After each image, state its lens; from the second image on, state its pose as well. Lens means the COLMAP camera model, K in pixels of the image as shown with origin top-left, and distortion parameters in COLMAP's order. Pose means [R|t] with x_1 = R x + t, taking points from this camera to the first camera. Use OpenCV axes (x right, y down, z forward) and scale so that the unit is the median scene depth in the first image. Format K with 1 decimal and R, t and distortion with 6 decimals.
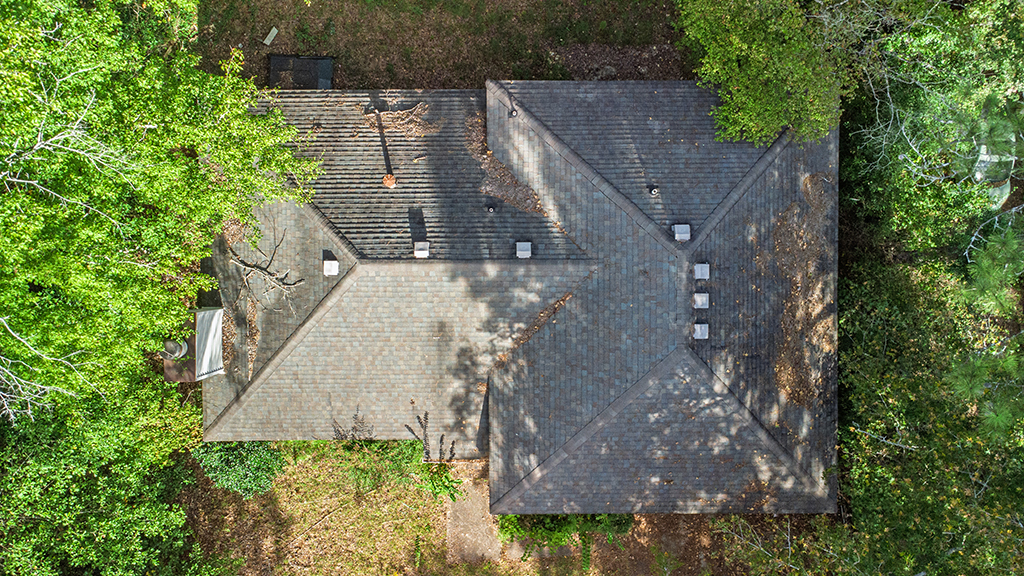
lens RADIAL K [[740.3, 0, 512.0], [0, 740.3, 288.0], [0, 0, 1]] dist [-0.000654, -0.000049]
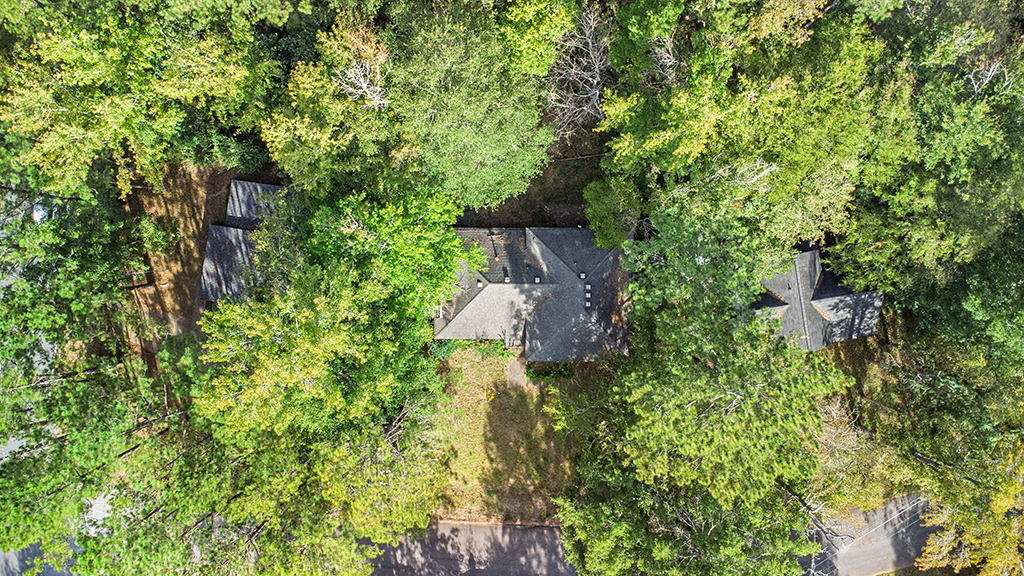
lens RADIAL K [[740.3, 0, 512.0], [0, 740.3, 288.0], [0, 0, 1]] dist [-0.000654, -0.000049]
pose [[0.999883, 0.009663, 0.011847, -0.130837], [-0.009668, 0.999953, 0.000393, -0.014259], [-0.011843, -0.000508, 0.999930, -2.256203]]
